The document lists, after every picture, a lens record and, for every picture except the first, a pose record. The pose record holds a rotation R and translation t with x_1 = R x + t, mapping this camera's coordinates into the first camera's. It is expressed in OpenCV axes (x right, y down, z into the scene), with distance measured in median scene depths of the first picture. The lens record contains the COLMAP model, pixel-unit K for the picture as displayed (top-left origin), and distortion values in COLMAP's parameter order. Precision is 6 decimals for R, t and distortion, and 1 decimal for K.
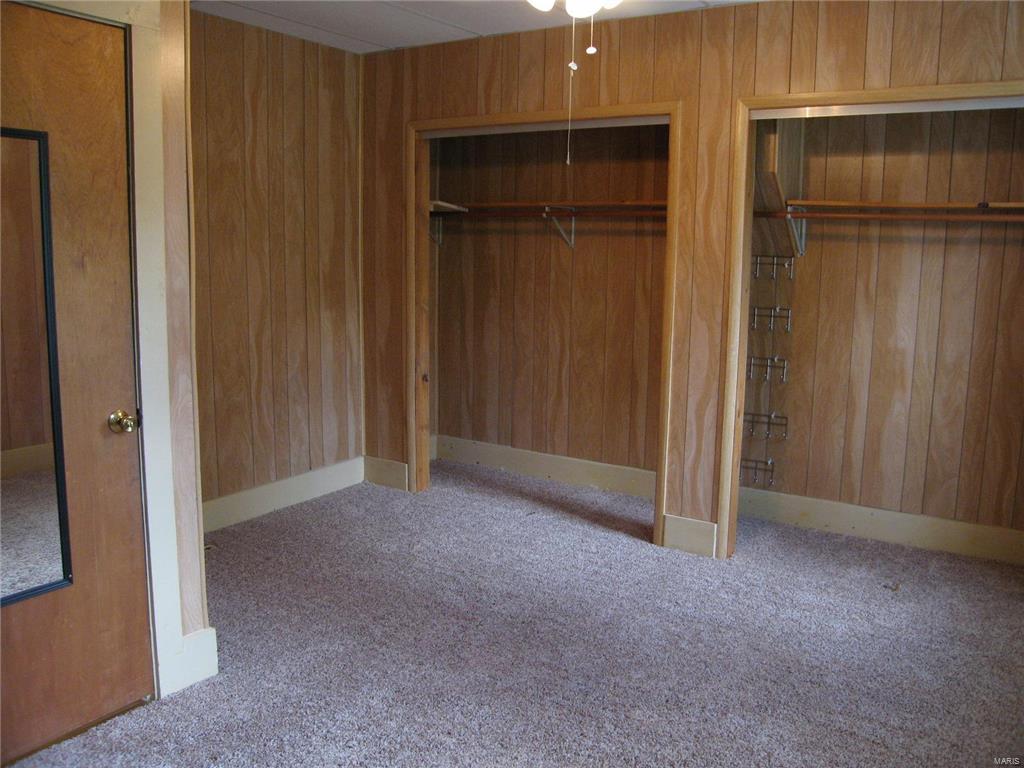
lens RADIAL K [[851.8, 0, 529.0], [0, 851.8, 384.5], [0, 0, 1]] dist [-0.136362, 0.097620]
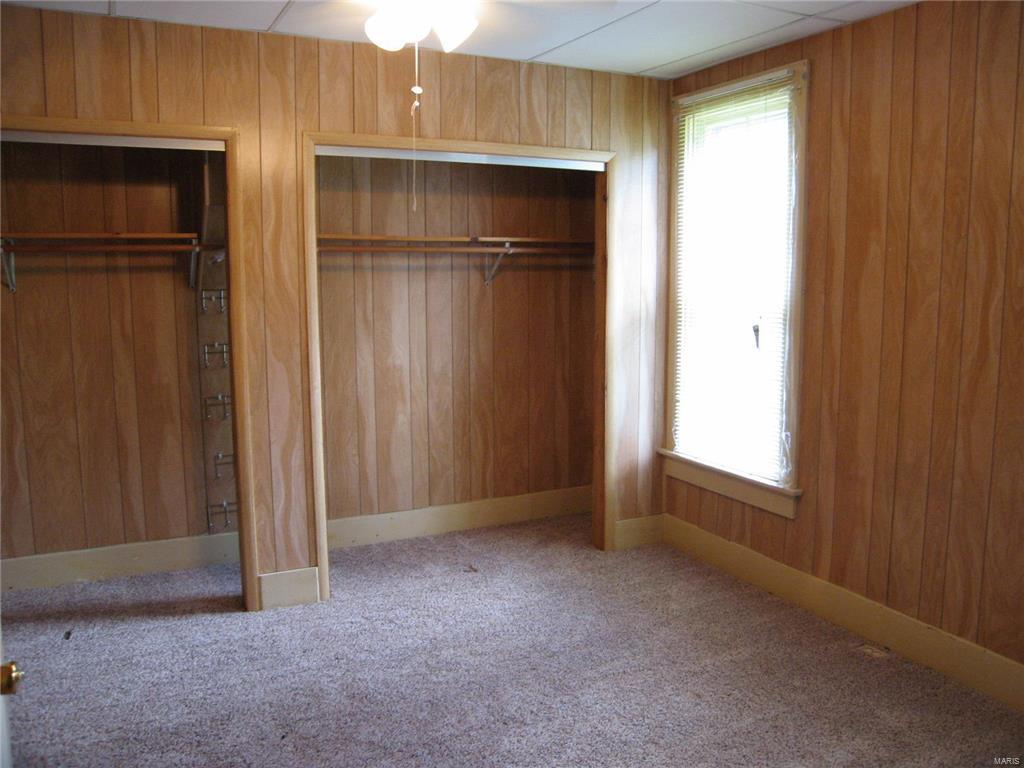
lens RADIAL K [[851.8, 0, 529.0], [0, 851.8, 384.5], [0, 0, 1]] dist [-0.136362, 0.097620]
pose [[0.510533, -0.136280, 0.848990, -0.445086], [0.144872, 0.986878, 0.071297, -0.075940], [-0.847566, 0.086596, 0.523577, 0.264646]]
